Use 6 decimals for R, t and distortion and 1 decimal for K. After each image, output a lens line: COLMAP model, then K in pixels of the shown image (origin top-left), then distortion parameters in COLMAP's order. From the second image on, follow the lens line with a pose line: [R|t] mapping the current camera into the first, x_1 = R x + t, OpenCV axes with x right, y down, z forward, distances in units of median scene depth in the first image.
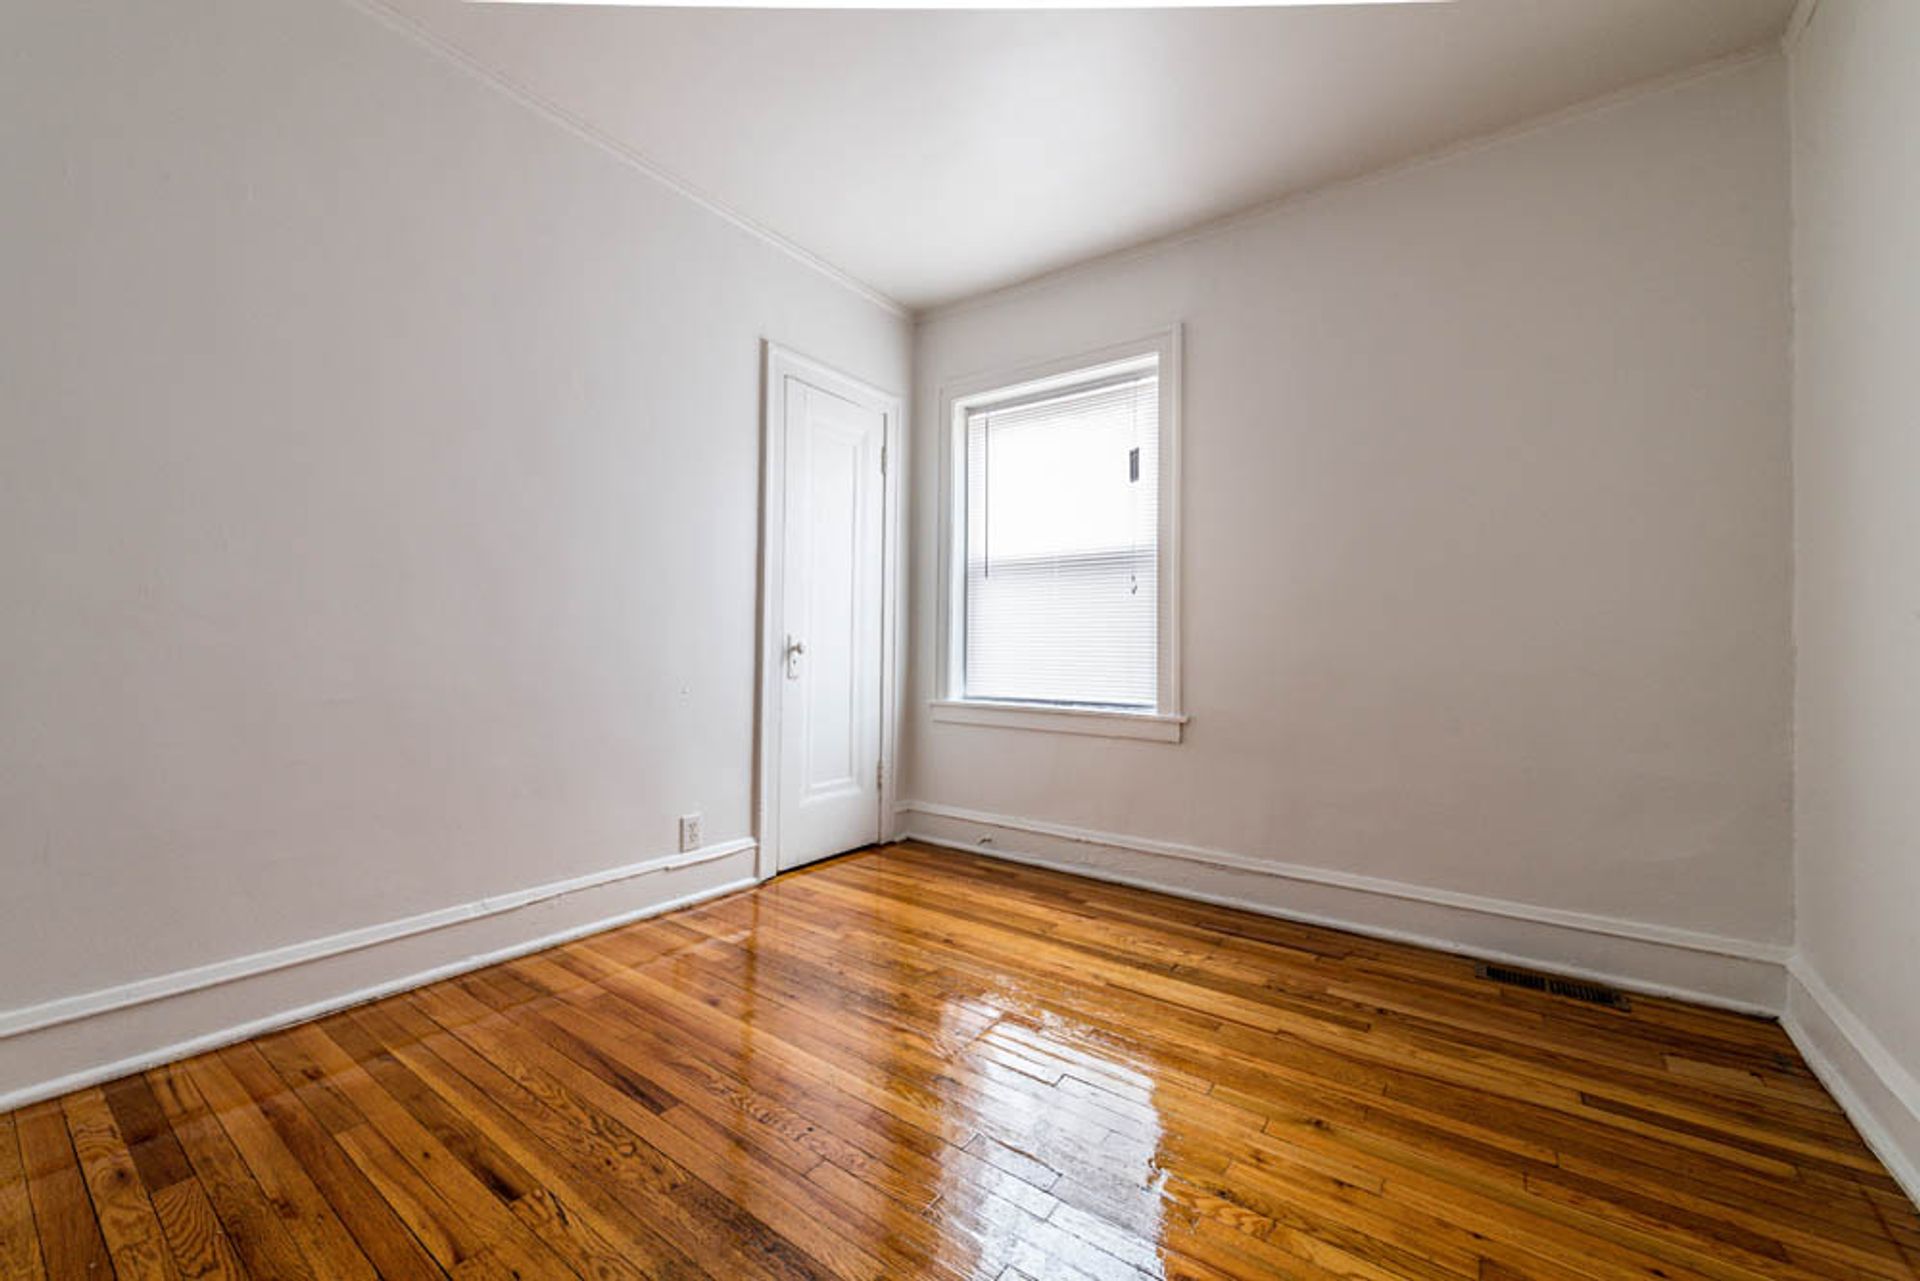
lens RADIAL K [[769.1, 0, 1002.8], [0, 769.1, 623.2], [0, 0, 1]] dist [0.012551, -0.002703]
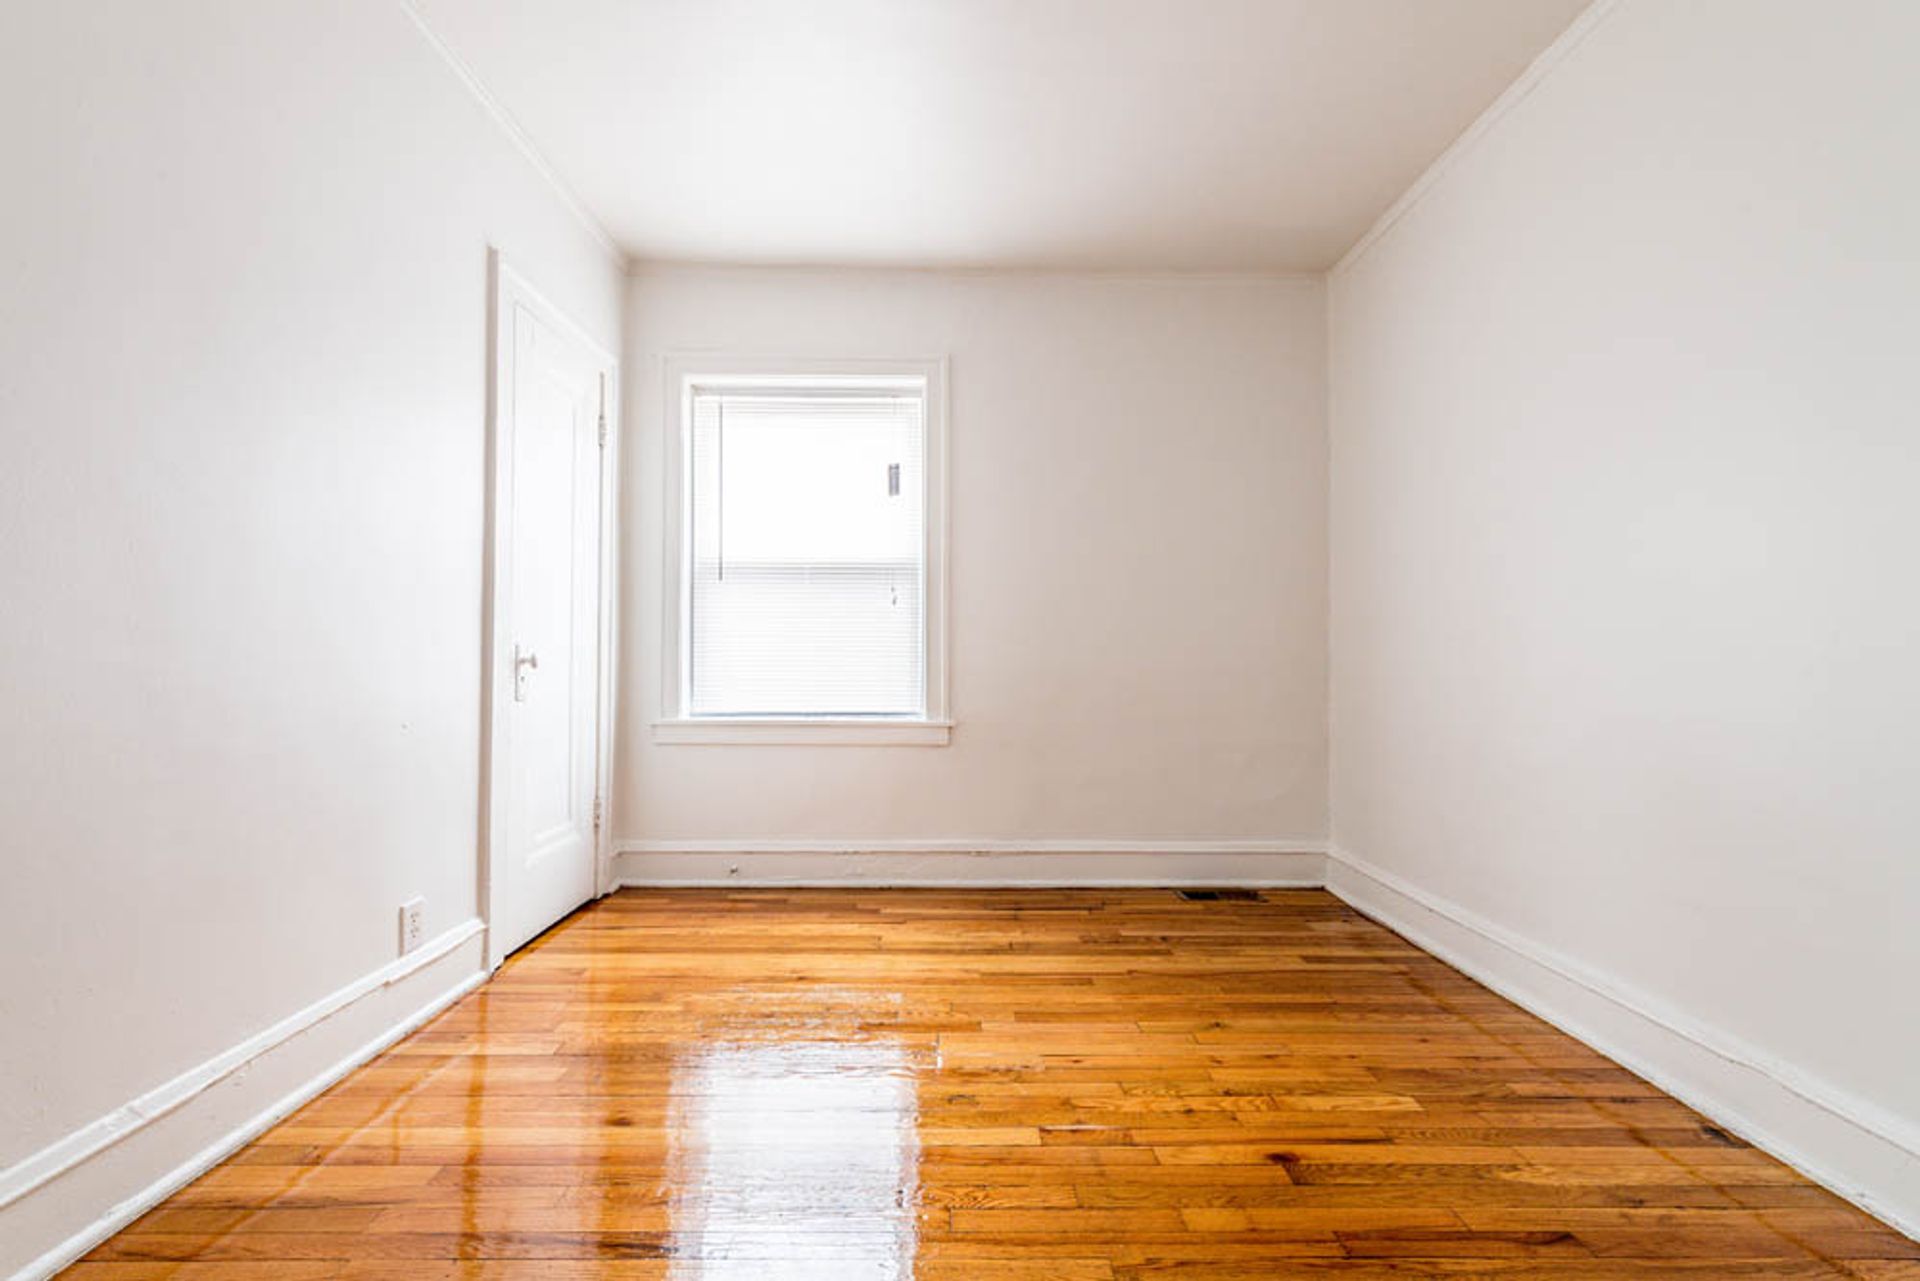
lens RADIAL K [[778.6, 0, 949.6], [0, 778.6, 634.0], [0, 0, 1]] dist [0.009988, -0.002399]
pose [[0.800392, 0.009791, 0.599397, -0.421722], [-0.014101, 0.999897, 0.002496, -0.002770], [-0.599311, -0.010450, 0.800448, 0.130379]]
